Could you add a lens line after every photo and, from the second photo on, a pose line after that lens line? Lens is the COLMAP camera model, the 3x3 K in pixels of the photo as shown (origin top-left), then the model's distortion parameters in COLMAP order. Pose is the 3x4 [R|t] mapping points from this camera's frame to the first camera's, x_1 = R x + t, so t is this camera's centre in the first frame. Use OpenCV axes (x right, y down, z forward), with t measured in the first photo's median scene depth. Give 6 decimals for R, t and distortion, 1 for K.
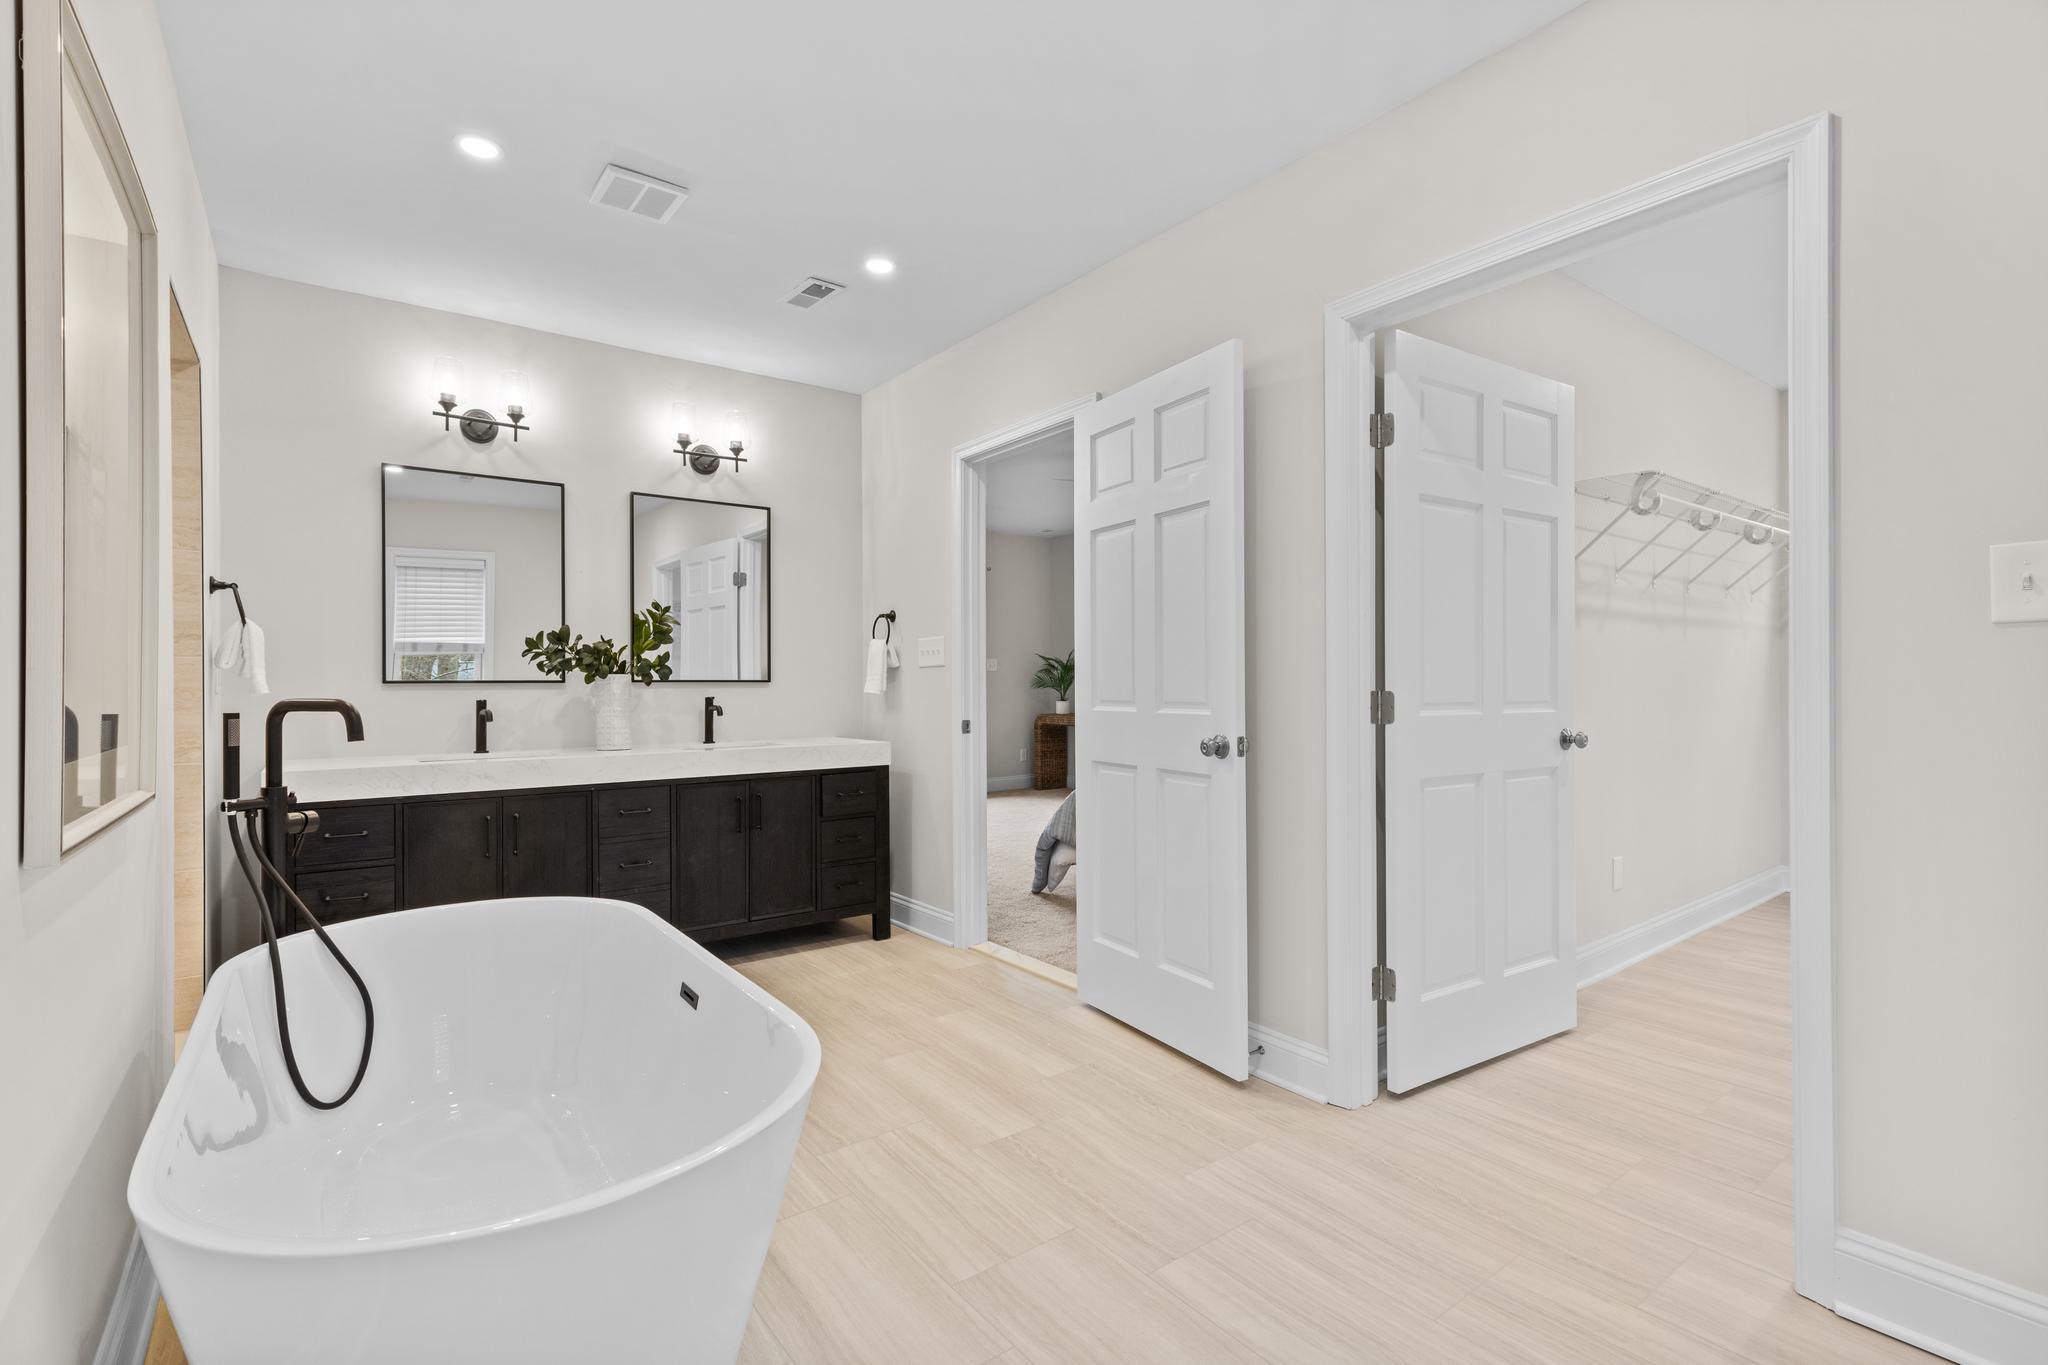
lens RADIAL K [[938.7, 0, 1023.7], [0, 938.7, 683.4], [0, 0, 1]] dist [0.004046, 0.000246]
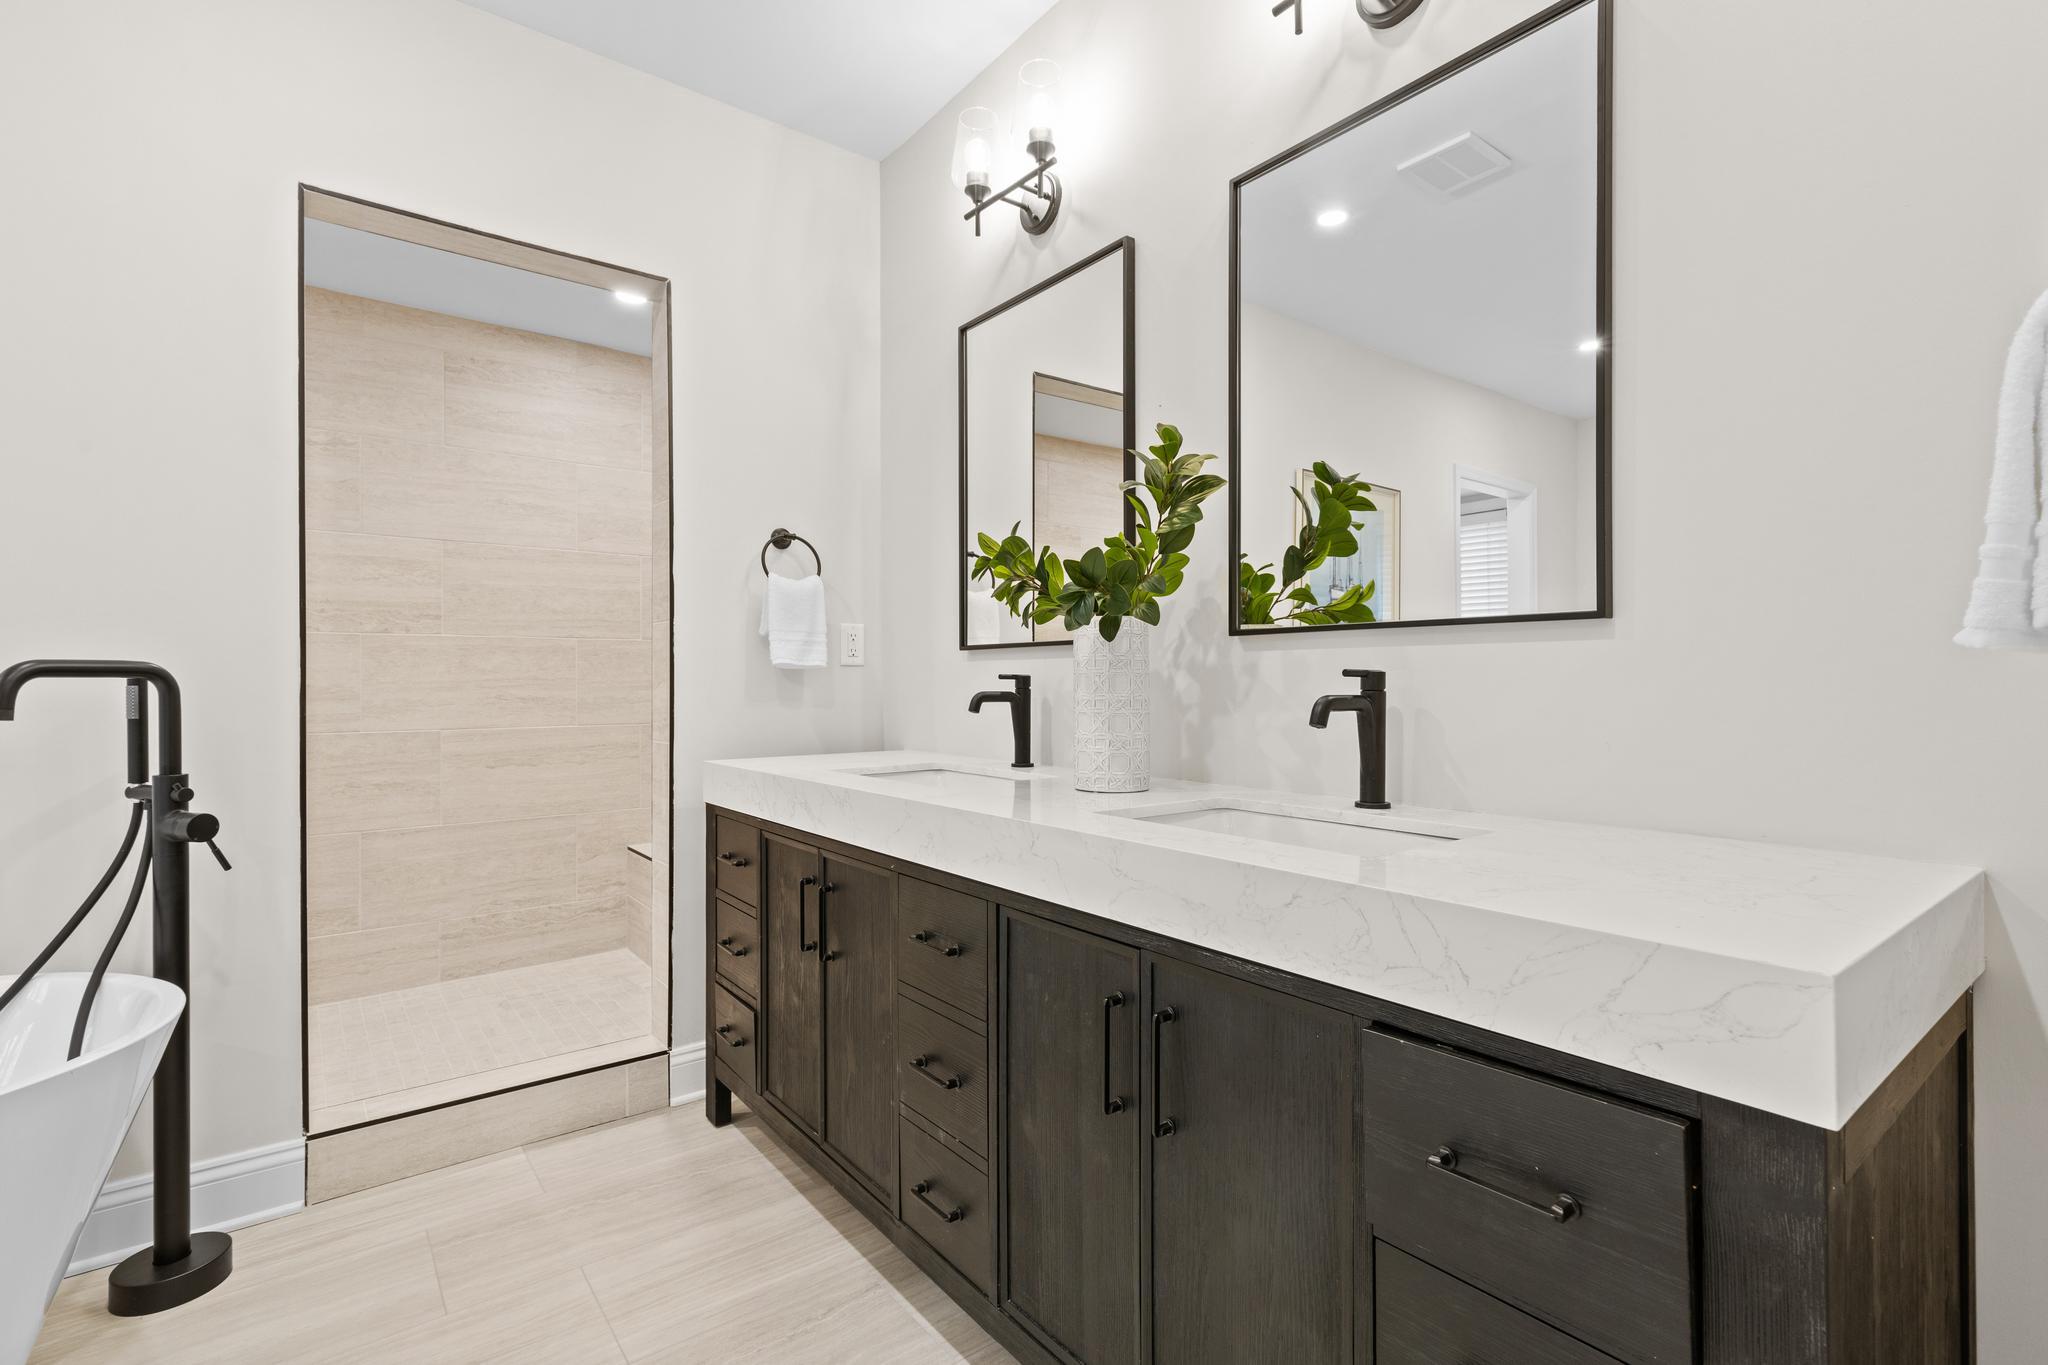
lens RADIAL K [[938.7, 0, 1020.1], [0, 938.7, 675.5], [0, 0, 1]] dist [0.004046, 0.000246]
pose [[0.014541, 0.002559, -0.999891, 0.001251], [0.003943, 0.999989, 0.002617, 0.016741], [0.999886, -0.003980, 0.014531, 0.998906]]
